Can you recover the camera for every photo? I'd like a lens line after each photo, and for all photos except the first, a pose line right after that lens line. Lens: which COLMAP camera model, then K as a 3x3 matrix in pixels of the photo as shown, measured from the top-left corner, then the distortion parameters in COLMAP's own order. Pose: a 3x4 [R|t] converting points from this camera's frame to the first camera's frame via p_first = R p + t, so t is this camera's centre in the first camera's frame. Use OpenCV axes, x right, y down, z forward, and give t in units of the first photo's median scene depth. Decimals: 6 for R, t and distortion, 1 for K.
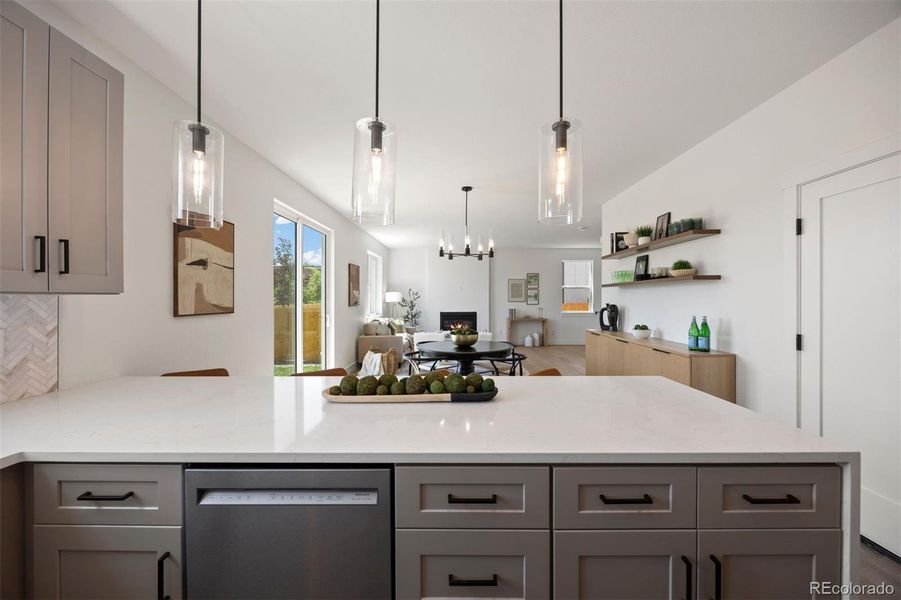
lens RADIAL K [[338.8, 0, 450.5], [0, 338.8, 300.0], [0, 0, 1]] dist [0.000076, -0.000010]
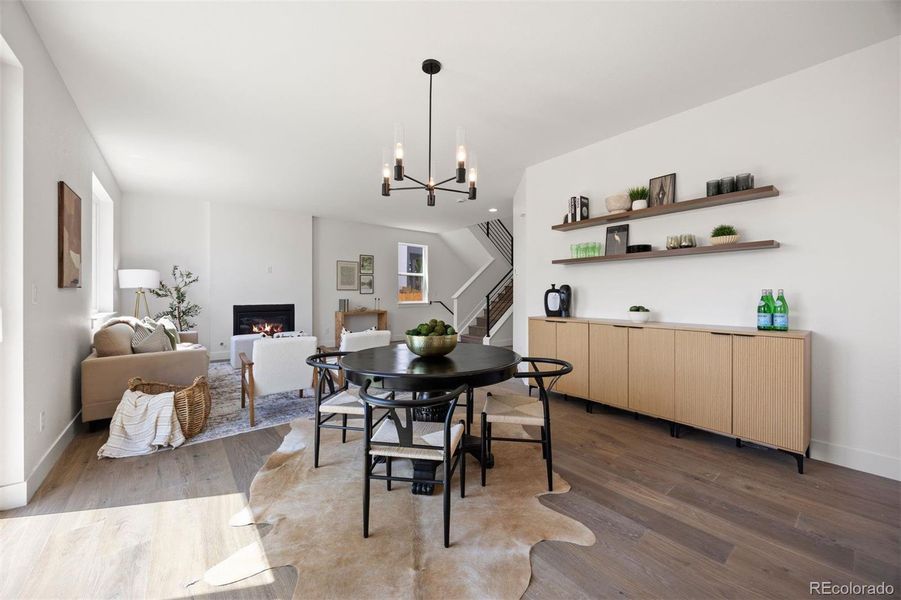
lens RADIAL K [[338.8, 0, 450.5], [0, 338.8, 300.0], [0, 0, 1]] dist [0.000076, -0.000010]
pose [[0.768477, -0.011188, 0.639779, -0.184686], [0.003101, 0.999901, 0.013761, 0.026351], [-0.639870, -0.008591, 0.768435, 0.372369]]
